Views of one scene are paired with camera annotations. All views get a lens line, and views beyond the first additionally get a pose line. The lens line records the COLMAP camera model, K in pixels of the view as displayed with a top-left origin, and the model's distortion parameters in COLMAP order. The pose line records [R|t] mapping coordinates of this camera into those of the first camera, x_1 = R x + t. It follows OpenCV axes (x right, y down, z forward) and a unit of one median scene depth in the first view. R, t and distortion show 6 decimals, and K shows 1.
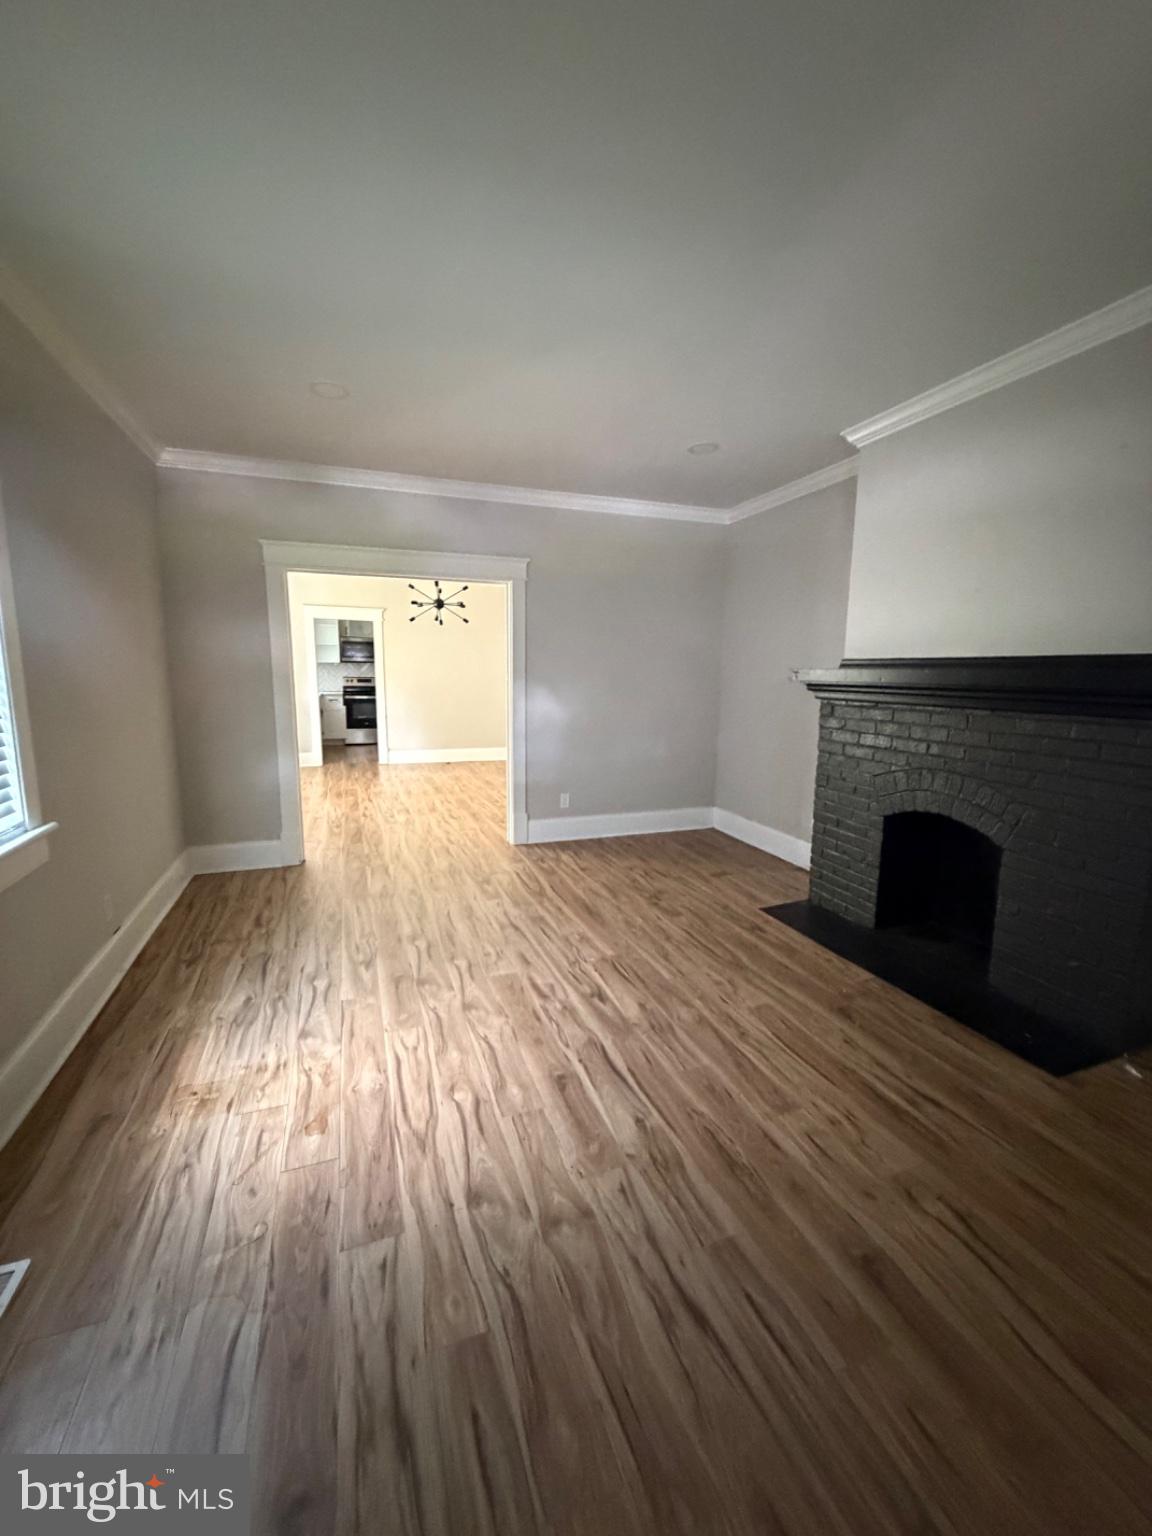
lens RADIAL K [[610.8, 0, 573.6], [0, 610.8, 761.4], [0, 0, 1]] dist [0.001393, -0.000074]
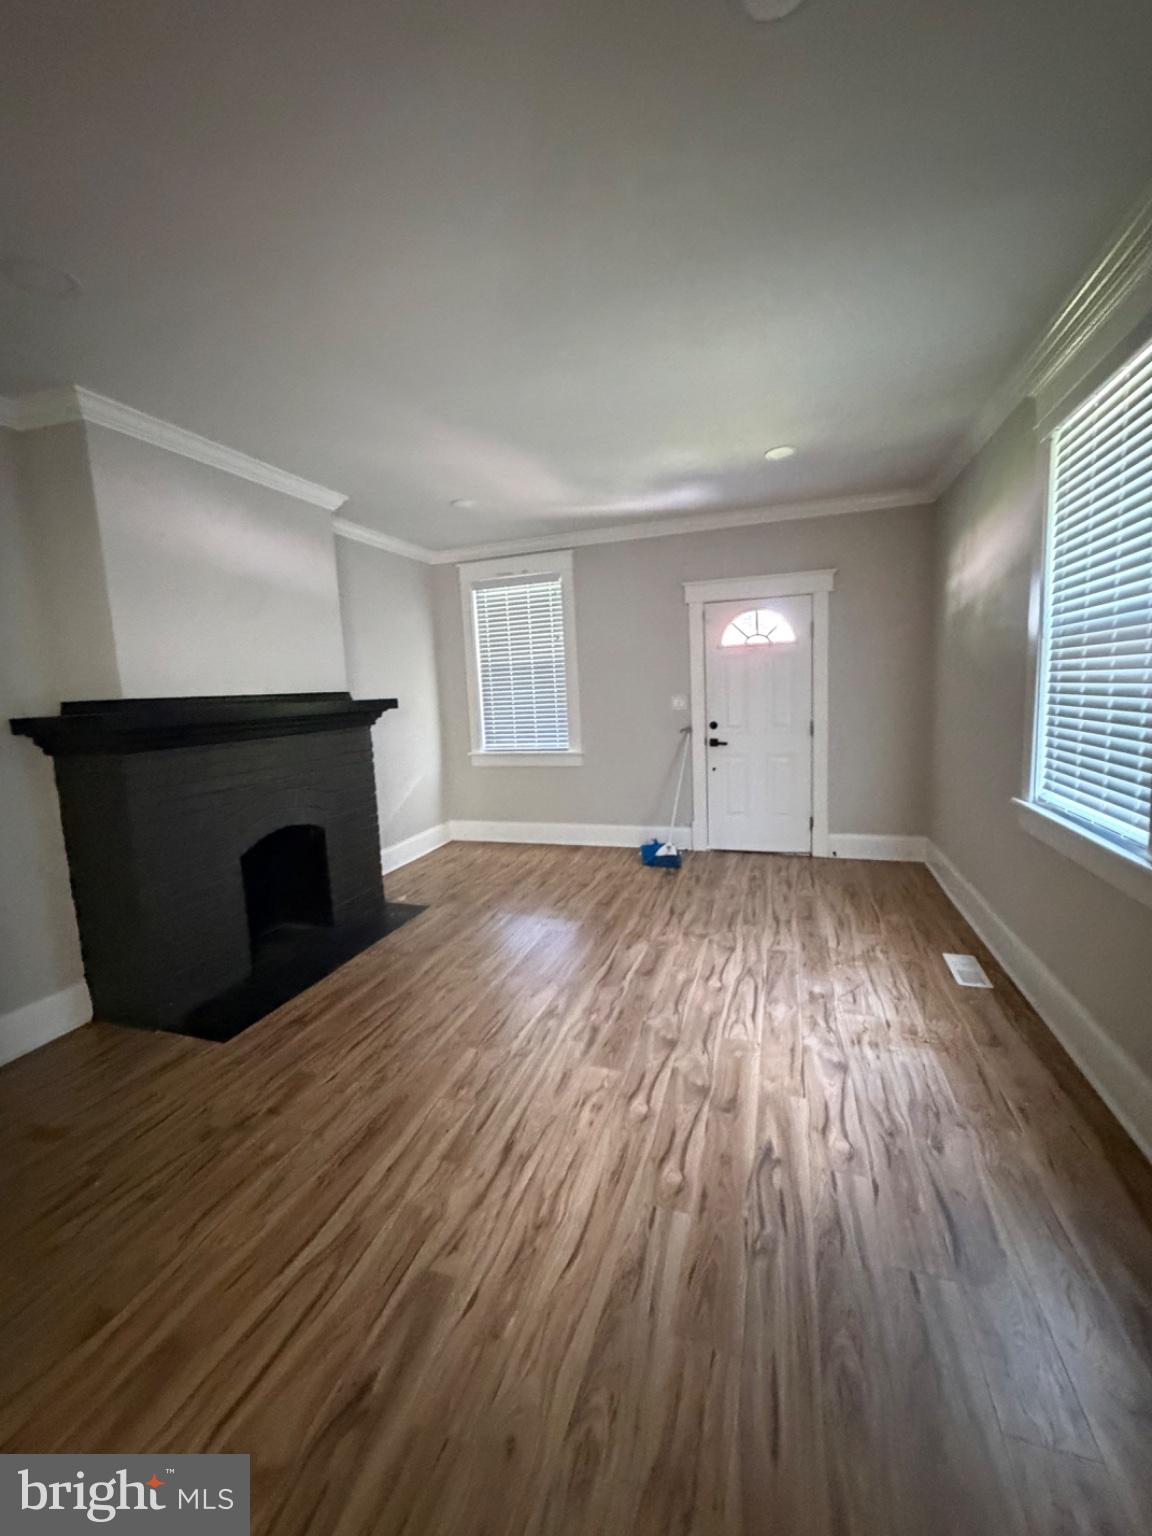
lens RADIAL K [[610.8, 0, 573.6], [0, 610.8, 761.4], [0, 0, 1]] dist [0.001393, -0.000074]
pose [[-0.774255, -0.046868, 0.631136, -0.688255], [0.134595, 0.962246, 0.236573, -0.290524], [-0.618396, 0.268115, -0.738715, 1.816030]]
